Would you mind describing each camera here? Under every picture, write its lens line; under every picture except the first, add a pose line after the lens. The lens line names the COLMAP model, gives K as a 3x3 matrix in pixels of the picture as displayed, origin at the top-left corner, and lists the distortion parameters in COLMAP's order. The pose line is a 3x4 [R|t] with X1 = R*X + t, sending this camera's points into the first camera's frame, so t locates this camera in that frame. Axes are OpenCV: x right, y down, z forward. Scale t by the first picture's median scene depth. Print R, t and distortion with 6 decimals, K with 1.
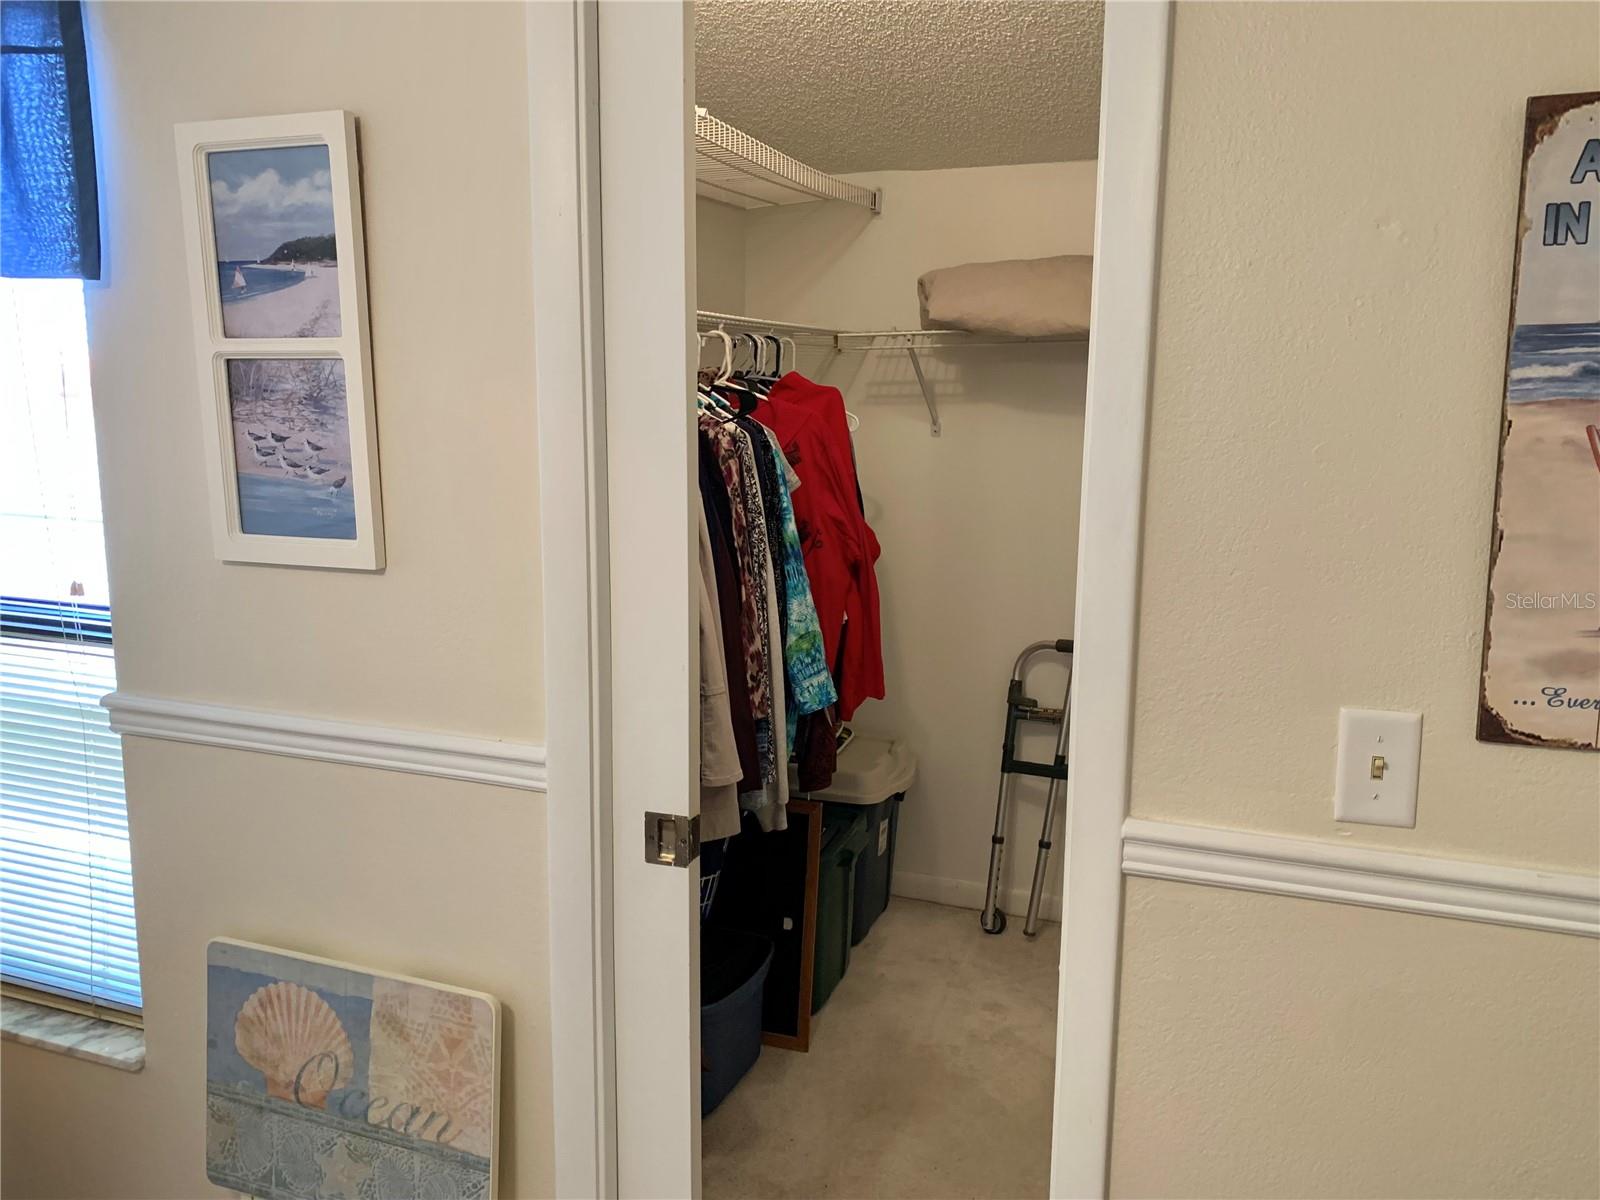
lens RADIAL K [[1206.3, 0, 816.2], [0, 1206.3, 602.6], [0, 0, 1]] dist [0.047323, -0.048910]
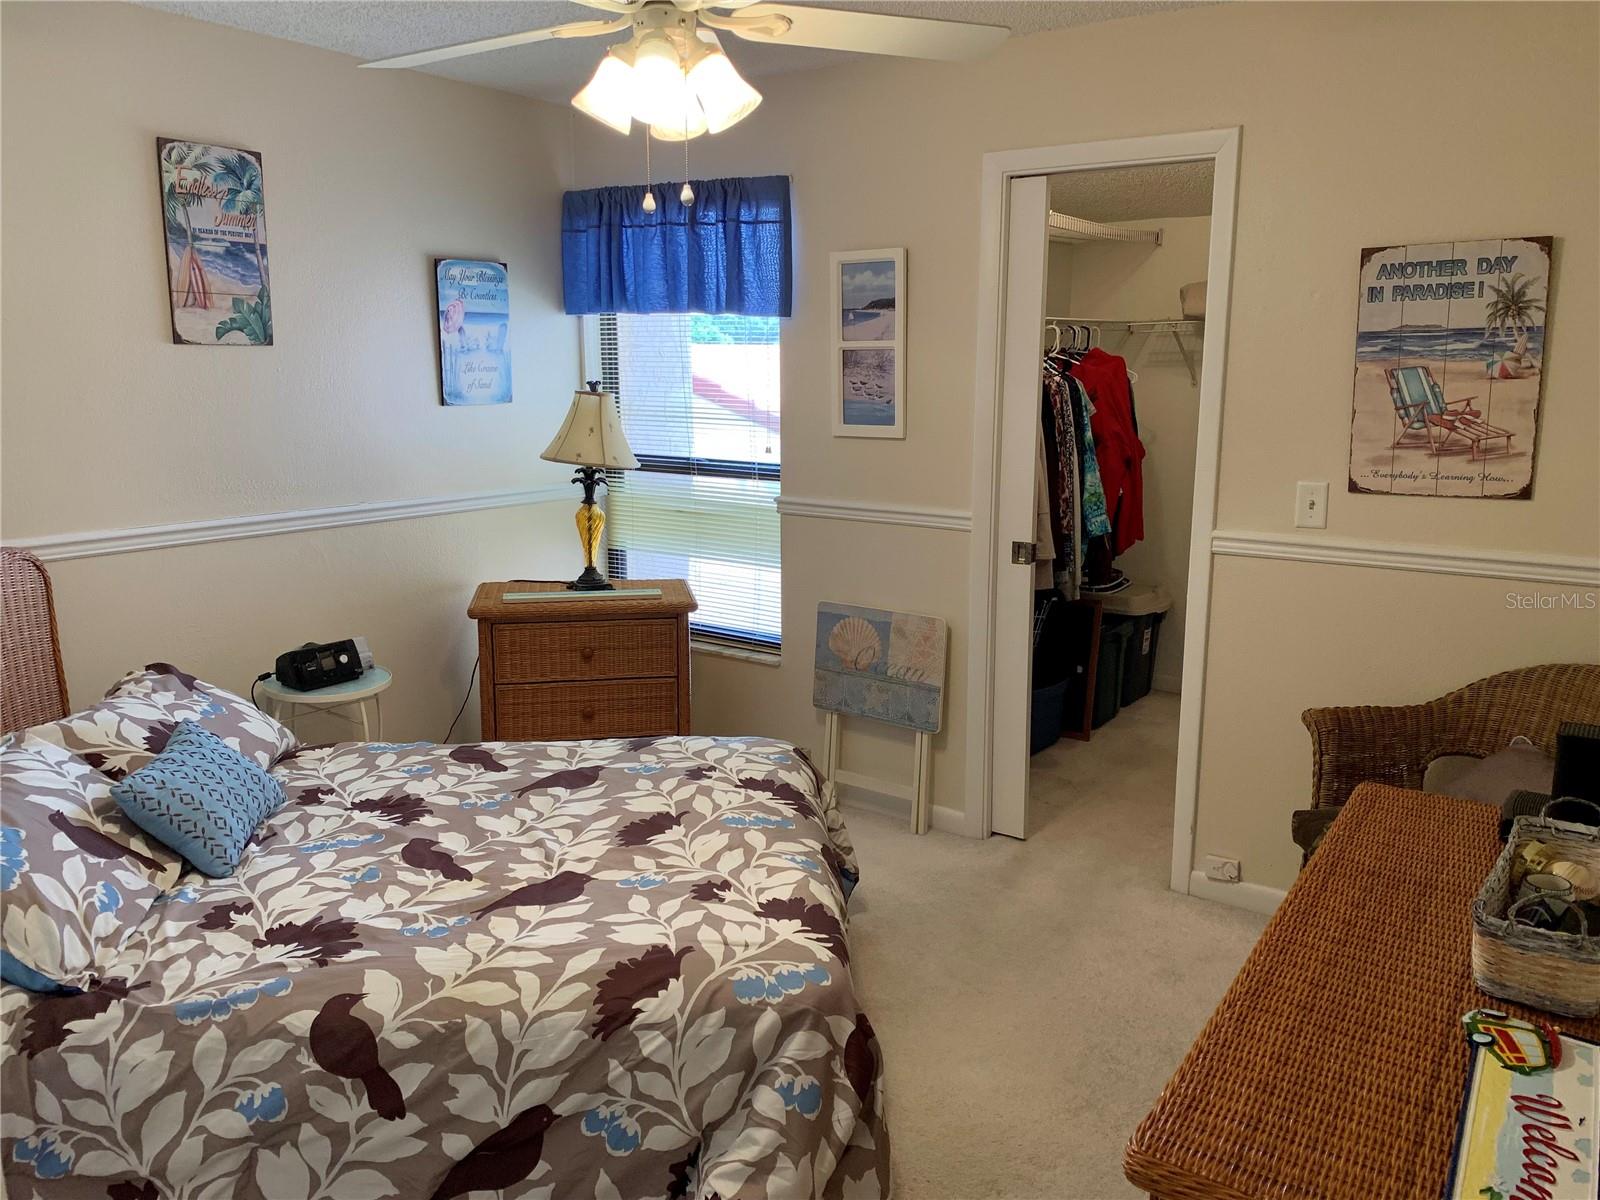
lens RADIAL K [[1206.3, 0, 802.8], [0, 1206.3, 597.9], [0, 0, 1]] dist [0.047323, -0.048910]
pose [[0.962304, 0.042322, -0.268662, 0.094941], [-0.036784, 0.998995, 0.025616, 0.224685], [0.269476, -0.014768, 0.962894, -1.289296]]
